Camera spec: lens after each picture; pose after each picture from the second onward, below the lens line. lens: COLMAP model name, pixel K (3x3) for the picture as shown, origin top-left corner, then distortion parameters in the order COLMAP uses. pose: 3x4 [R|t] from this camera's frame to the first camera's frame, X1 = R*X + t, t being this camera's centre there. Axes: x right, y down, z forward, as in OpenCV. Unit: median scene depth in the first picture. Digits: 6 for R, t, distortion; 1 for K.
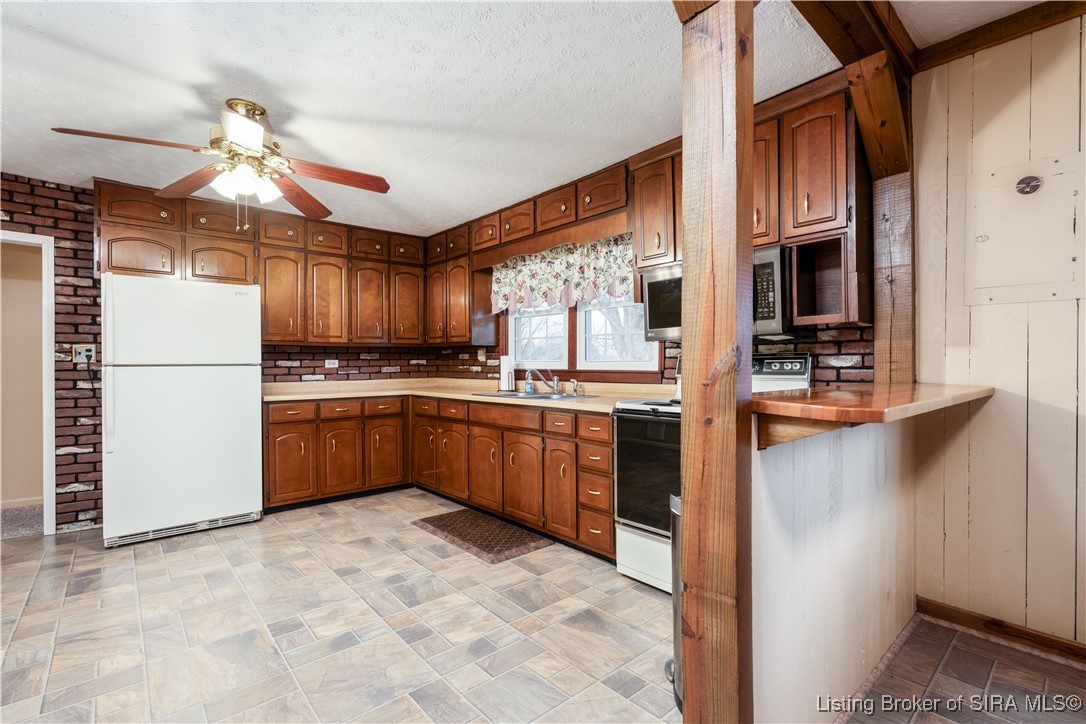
lens RADIAL K [[488.9, 0, 543.1], [0, 488.9, 363.5], [0, 0, 1]] dist [-0.000669, -0.000547]
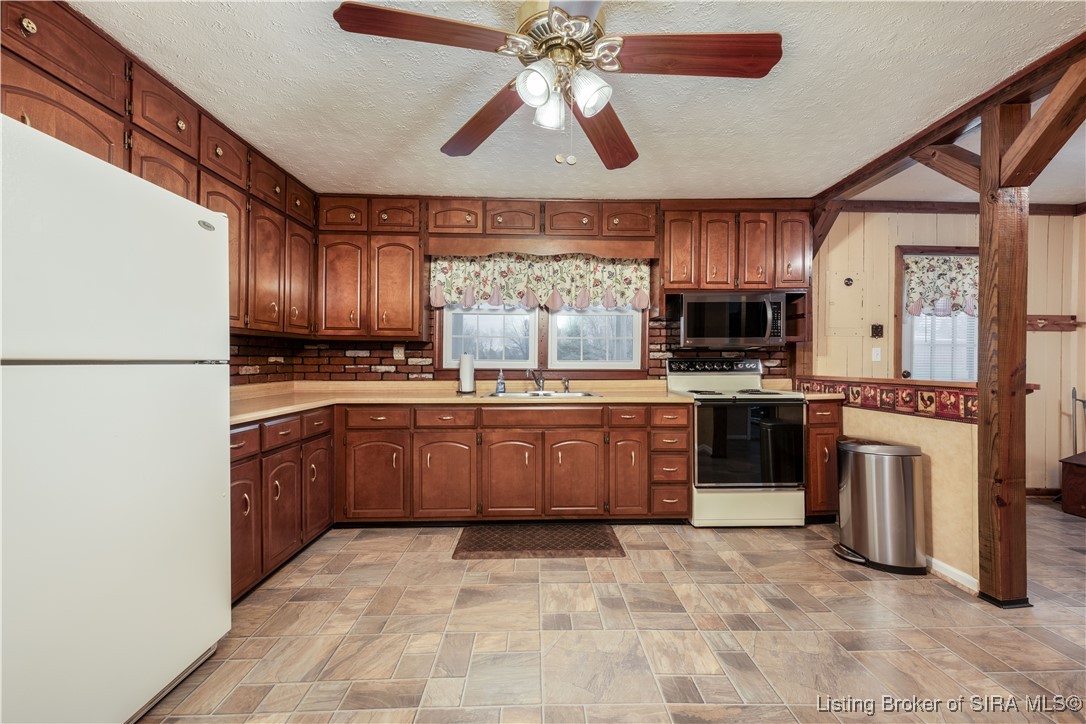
lens RADIAL K [[435.3, 0, 542.9], [0, 435.3, 364.4], [0, 0, 1]] dist [0.000504, -0.000171]
pose [[0.645768, 0.003471, 0.763526, -0.780581], [-0.005242, 0.999986, -0.000112, 0.003512], [-0.763516, -0.003930, 0.645777, 0.456350]]
